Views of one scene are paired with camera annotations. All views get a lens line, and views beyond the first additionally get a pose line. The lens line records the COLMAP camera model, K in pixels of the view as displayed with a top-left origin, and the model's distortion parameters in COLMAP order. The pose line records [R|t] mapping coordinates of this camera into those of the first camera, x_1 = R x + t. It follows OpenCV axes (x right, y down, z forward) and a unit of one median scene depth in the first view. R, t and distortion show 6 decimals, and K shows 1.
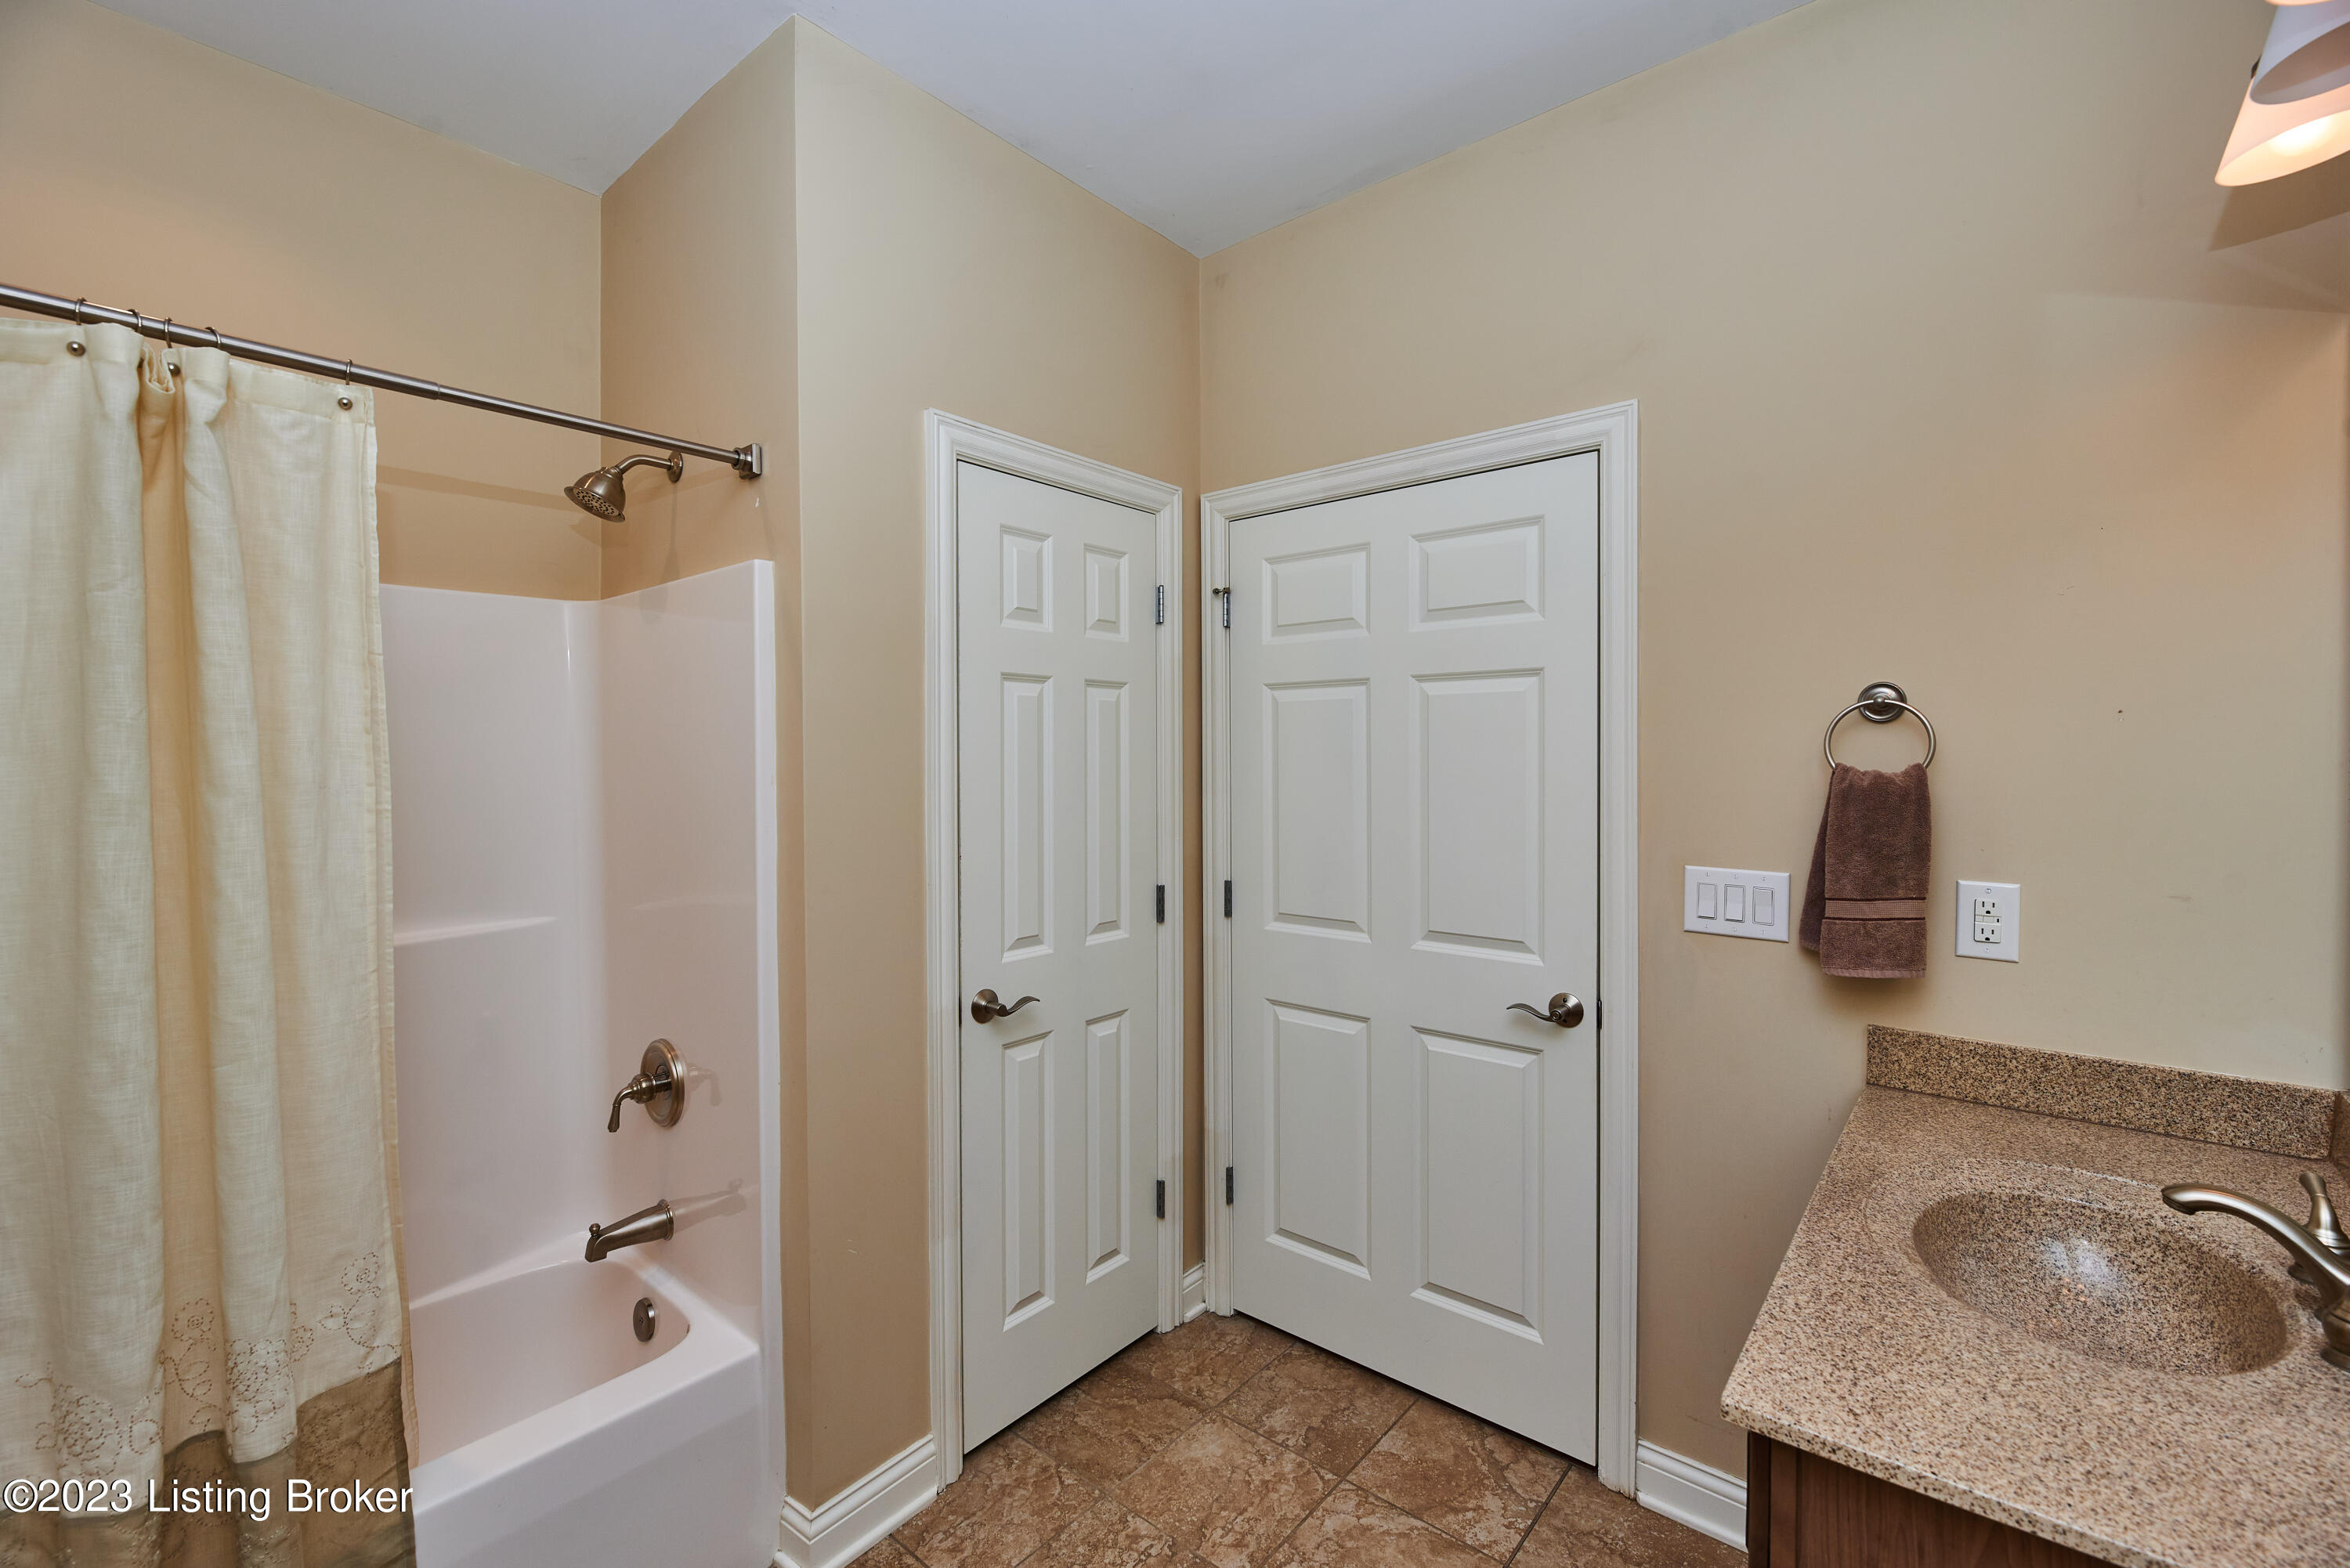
lens RADIAL K [[966.4, 0, 1182.2], [0, 966.4, 756.8], [0, 0, 1]] dist [0.001448, -0.000057]
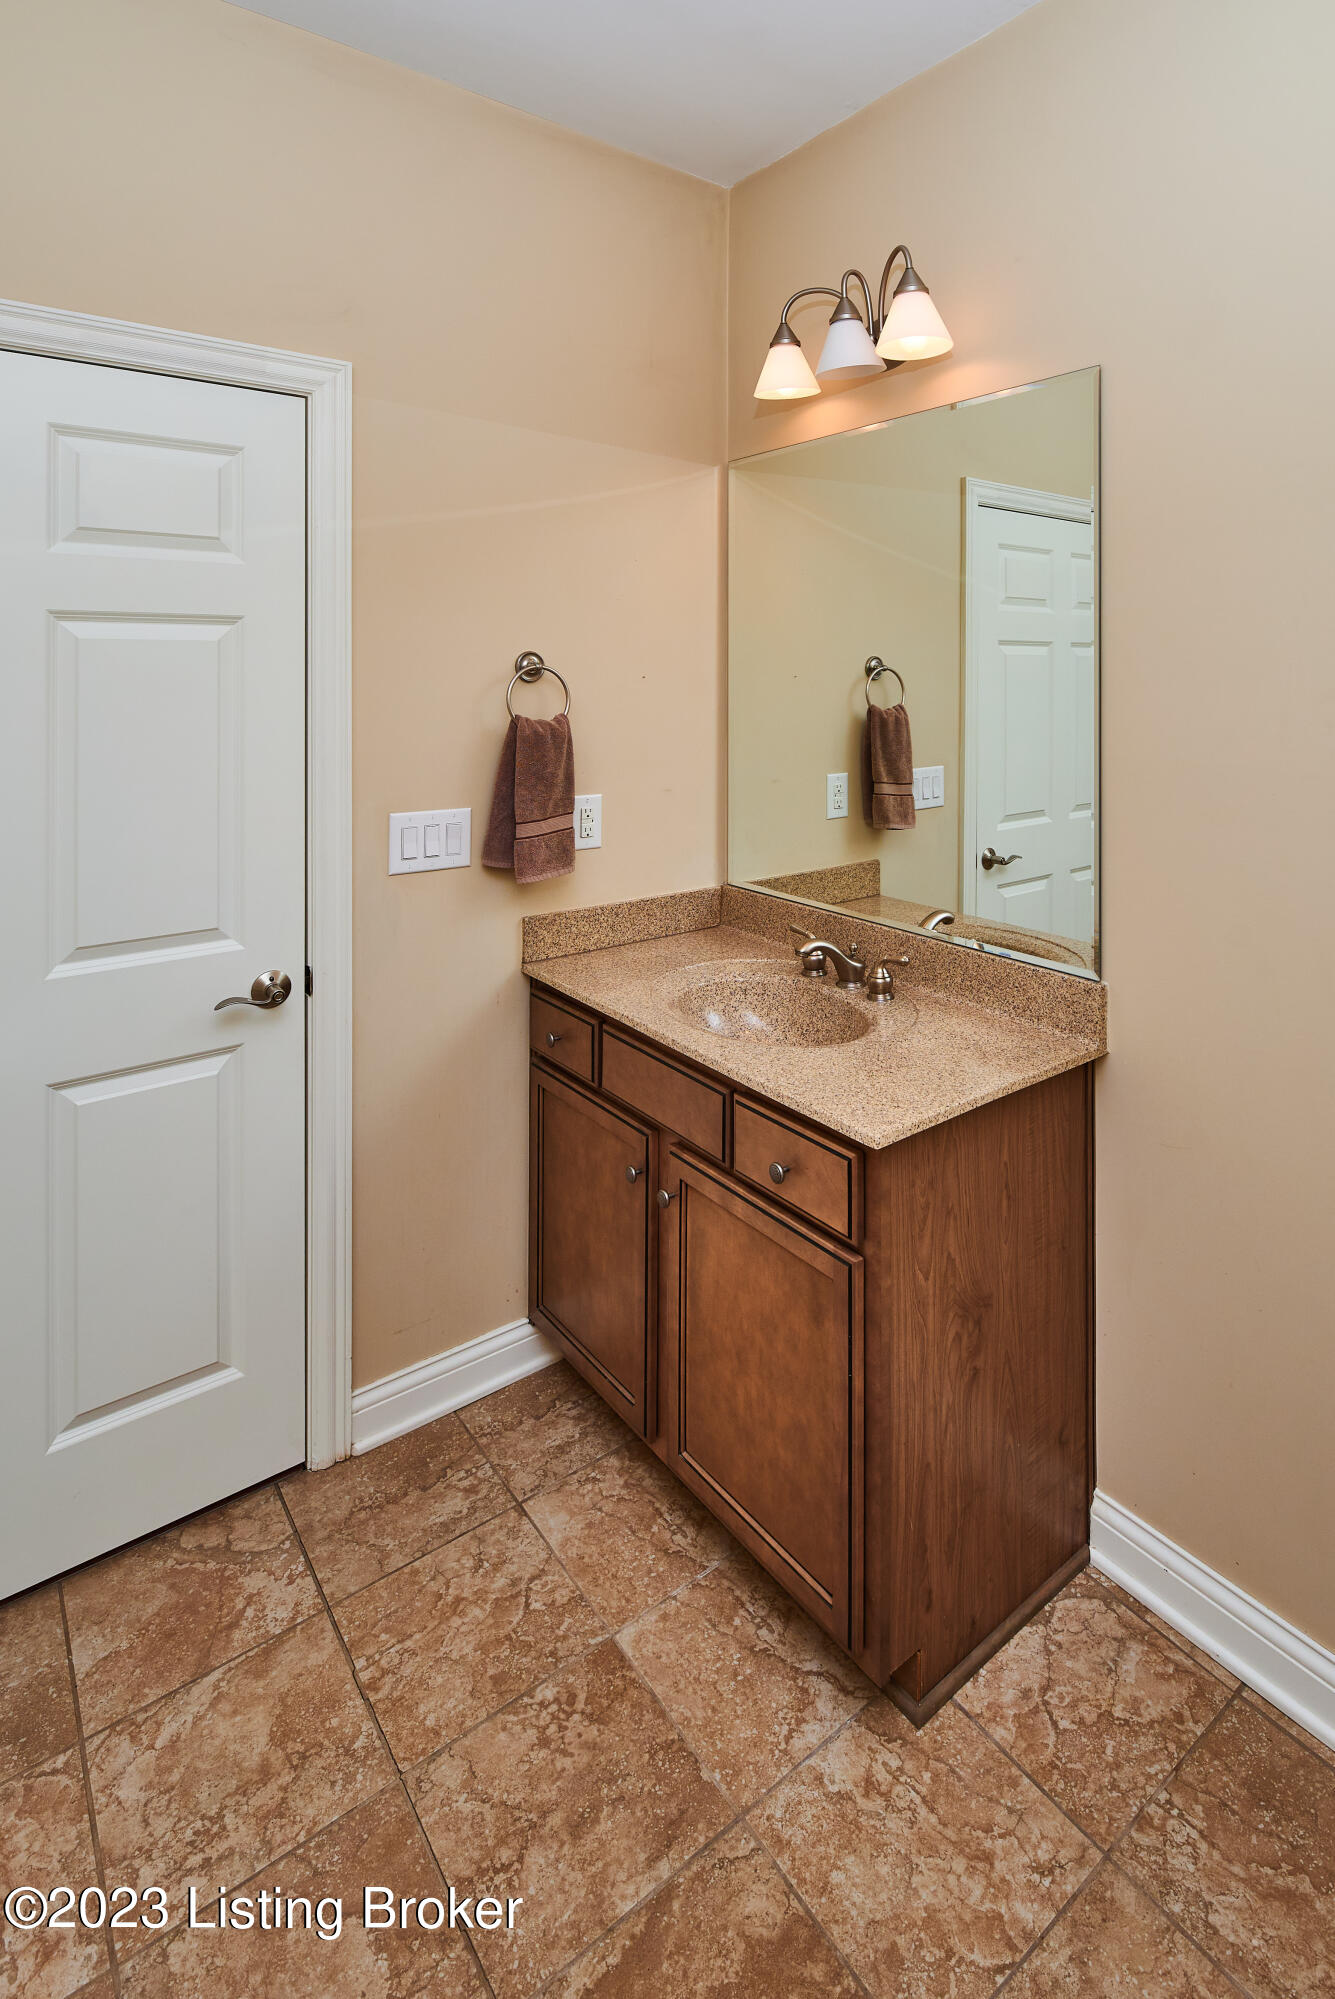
lens RADIAL K [[1054.0, 0, 672.4], [0, 1054.0, 669.6], [0, 0, 1]] dist [0.003475, -0.001055]
pose [[0.241851, 0.007533, 0.970284, -0.532899], [0.013070, 0.999854, -0.011021, -0.029453], [-0.970225, 0.015347, 0.241717, 0.414126]]
